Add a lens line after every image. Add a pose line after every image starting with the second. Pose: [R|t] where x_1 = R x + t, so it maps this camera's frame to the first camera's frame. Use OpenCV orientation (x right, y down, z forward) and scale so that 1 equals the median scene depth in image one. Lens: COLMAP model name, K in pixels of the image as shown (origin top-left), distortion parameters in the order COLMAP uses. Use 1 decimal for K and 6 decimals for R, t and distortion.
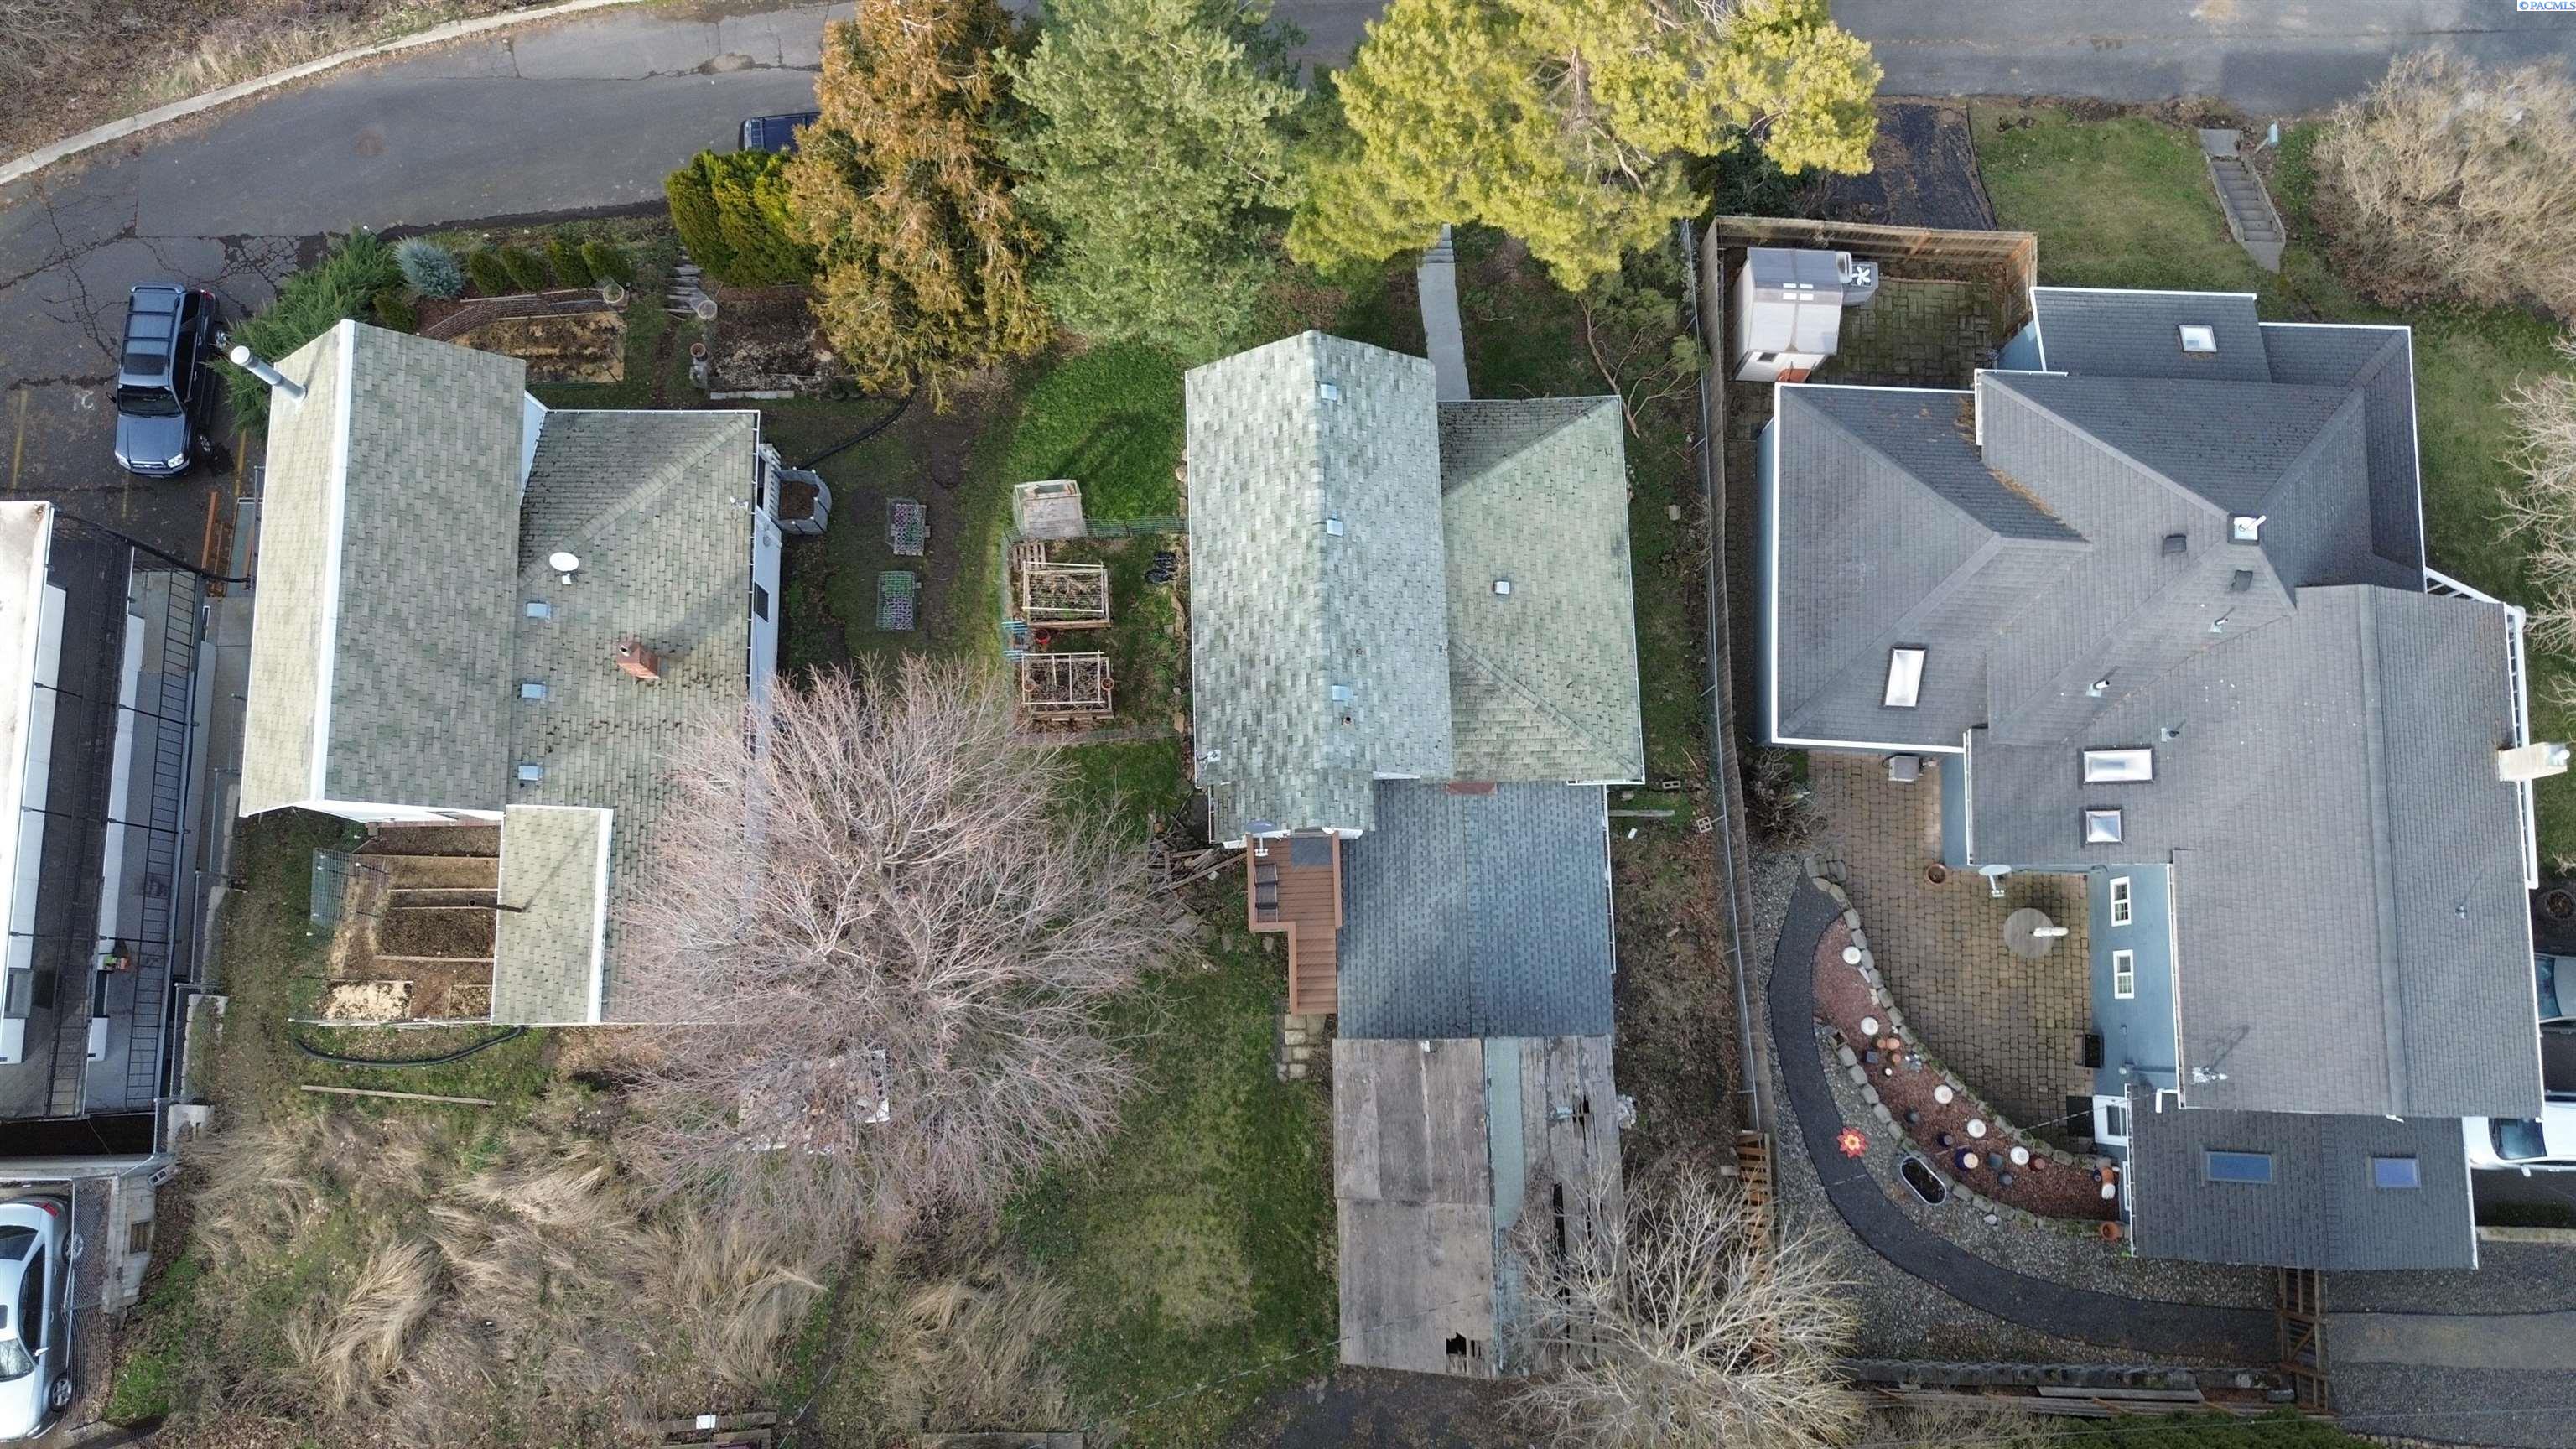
lens RADIAL K [[1852.1, 0, 1336.5], [0, 1852.1, 720.7], [0, 0, 1]] dist [0.008365, 0.000951]
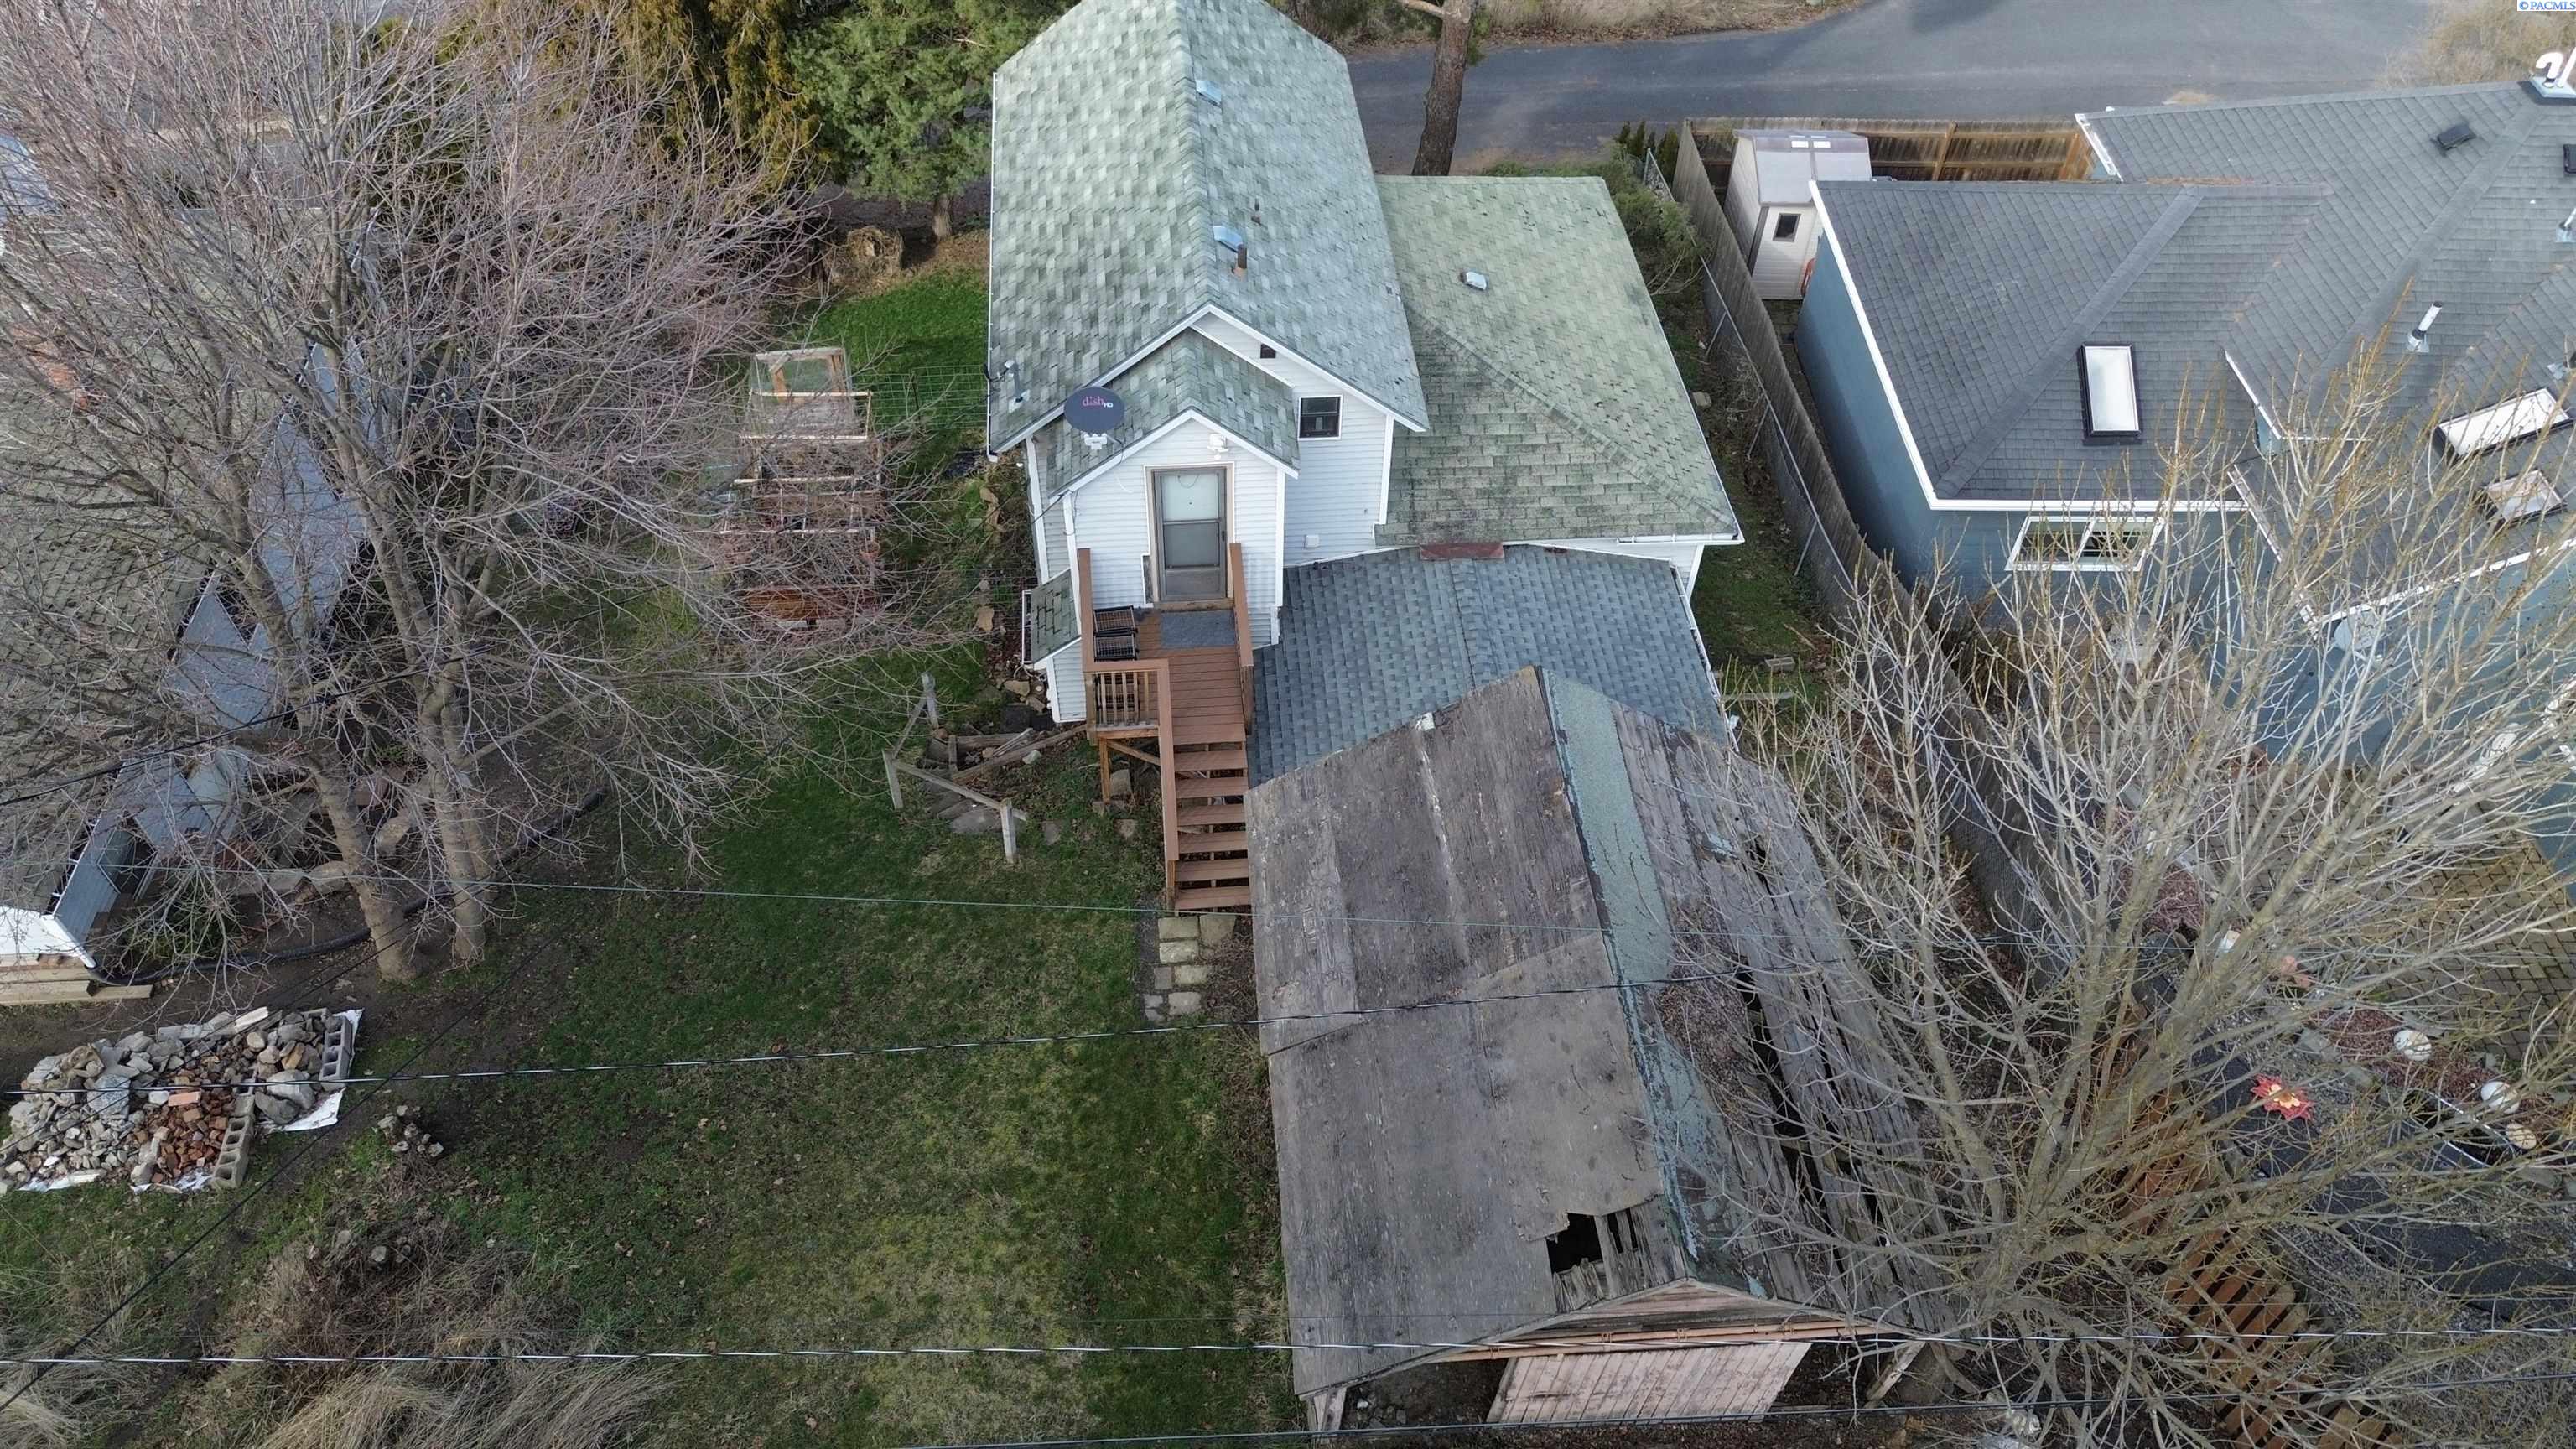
lens RADIAL K [[1852.1, 0, 1336.5], [0, 1852.1, 720.7], [0, 0, 1]] dist [0.008365, 0.000951]
pose [[0.997190, -0.052733, 0.053213, -0.002198], [0.073013, 0.843169, -0.532668, 0.405645], [-0.016779, 0.535056, 0.844650, 0.533922]]
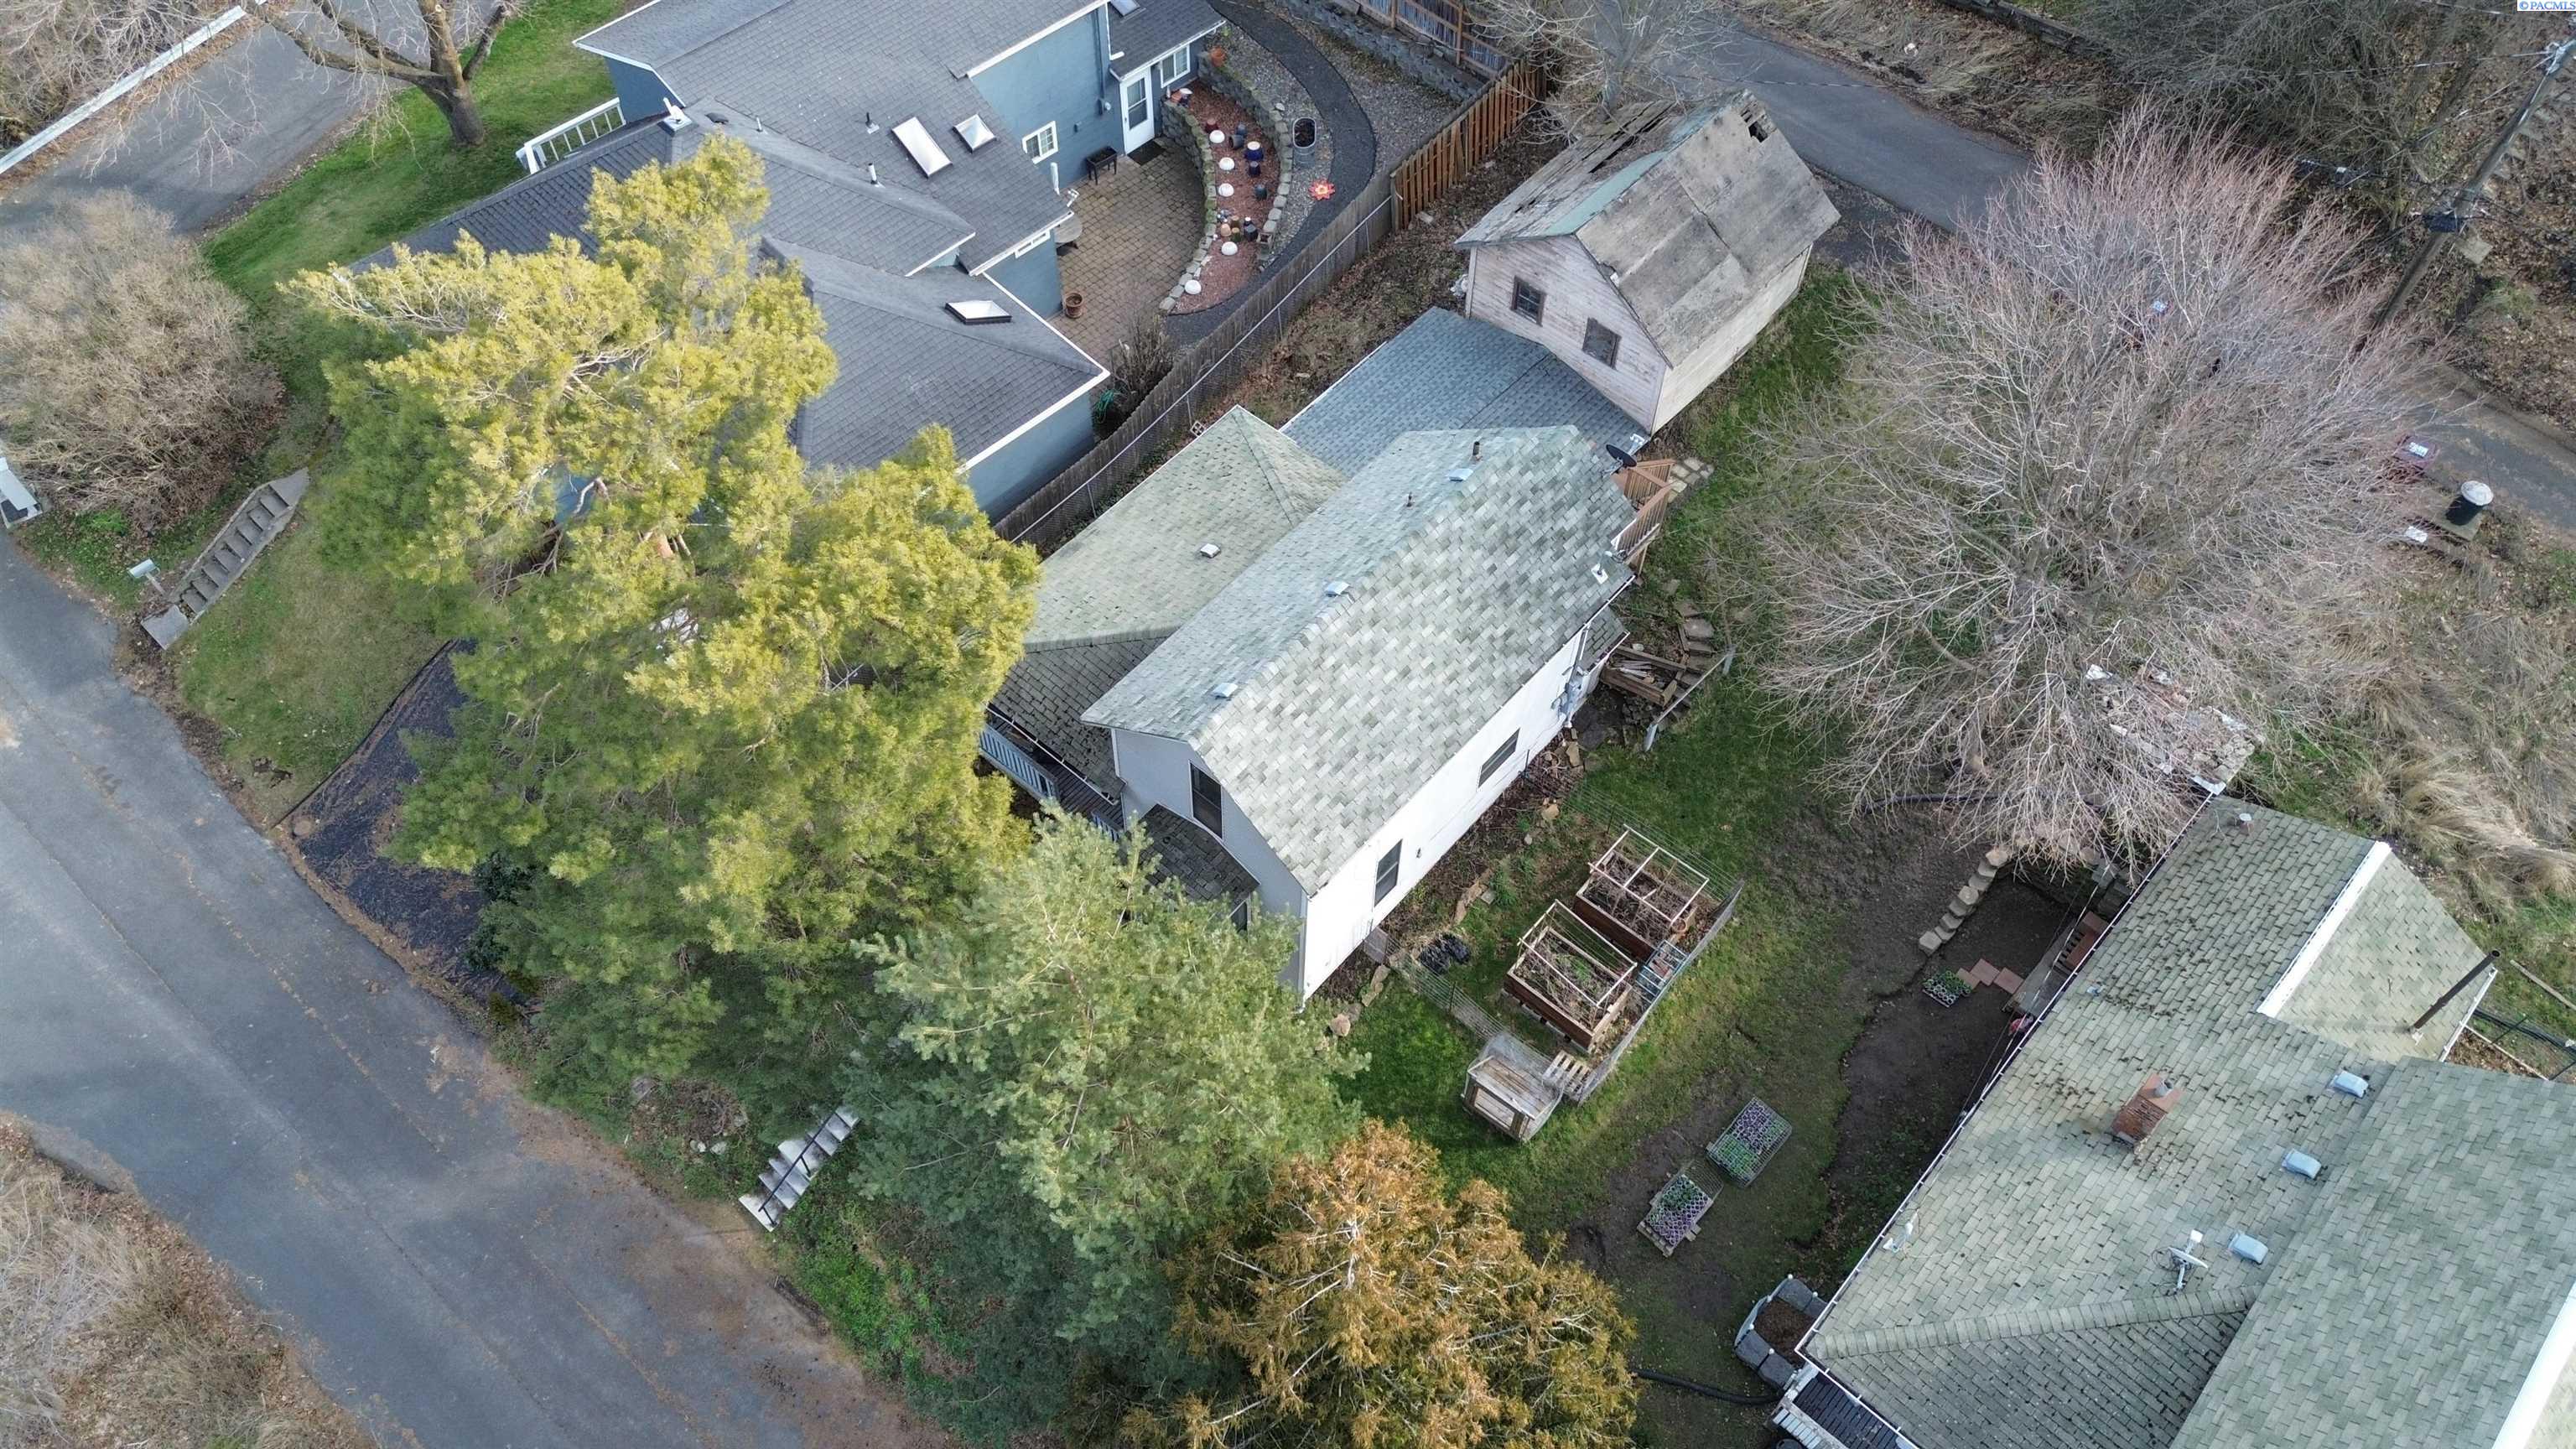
lens RADIAL K [[1829.4, 0, 1230.9], [0, 1829.4, 721.9], [0, 0, 1]] dist [0.010110, -0.002621]
pose [[-0.718066, -0.577398, 0.388578, -0.306664], [0.683046, -0.477541, 0.552633, -0.591425], [-0.133527, 0.662243, 0.737295, 0.413539]]
